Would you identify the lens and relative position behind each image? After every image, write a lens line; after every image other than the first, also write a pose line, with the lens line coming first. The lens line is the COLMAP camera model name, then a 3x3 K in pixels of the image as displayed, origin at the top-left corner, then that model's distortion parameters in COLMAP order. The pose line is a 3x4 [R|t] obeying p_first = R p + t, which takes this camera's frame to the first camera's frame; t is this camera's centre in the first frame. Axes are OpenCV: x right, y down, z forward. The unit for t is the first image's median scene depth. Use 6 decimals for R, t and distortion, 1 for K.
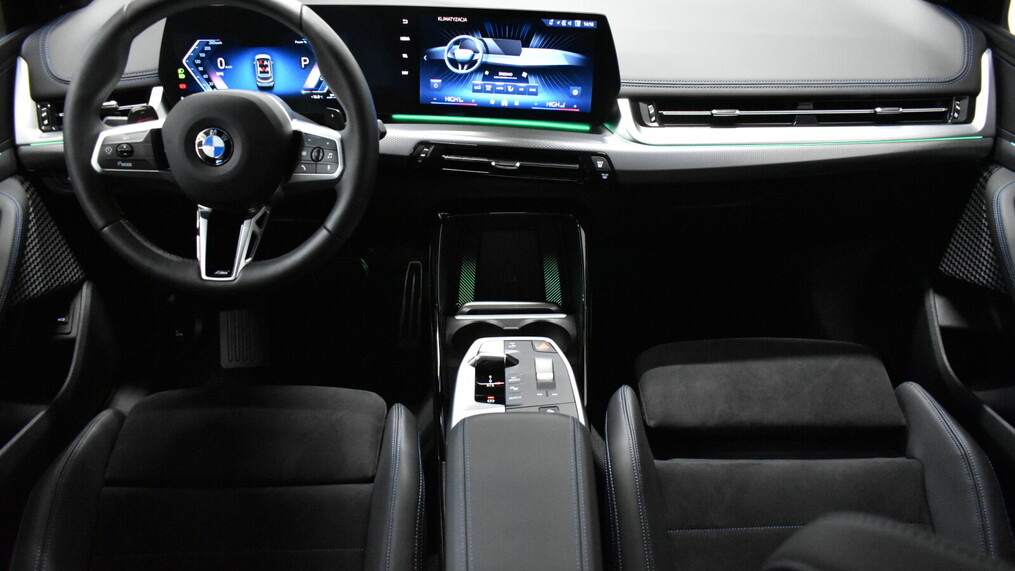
lens RADIAL K [[792.8, 0, 507.5], [0, 792.8, 285.5], [0, 0, 1]] dist [-0.006098, -0.004848]
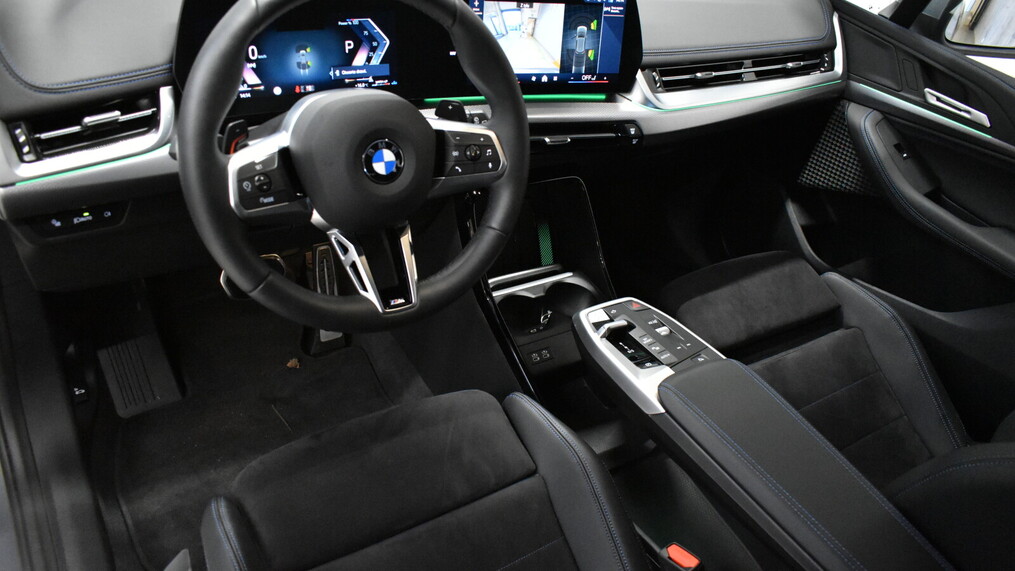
lens RADIAL K [[792.8, 0, 507.5], [0, 792.8, 285.5], [0, 0, 1]] dist [-0.006098, -0.004848]
pose [[0.830756, -0.202631, 0.518445, -0.624494], [0.150735, 0.978482, 0.140896, -0.123036], [-0.535839, -0.038903, 0.843424, 0.164380]]
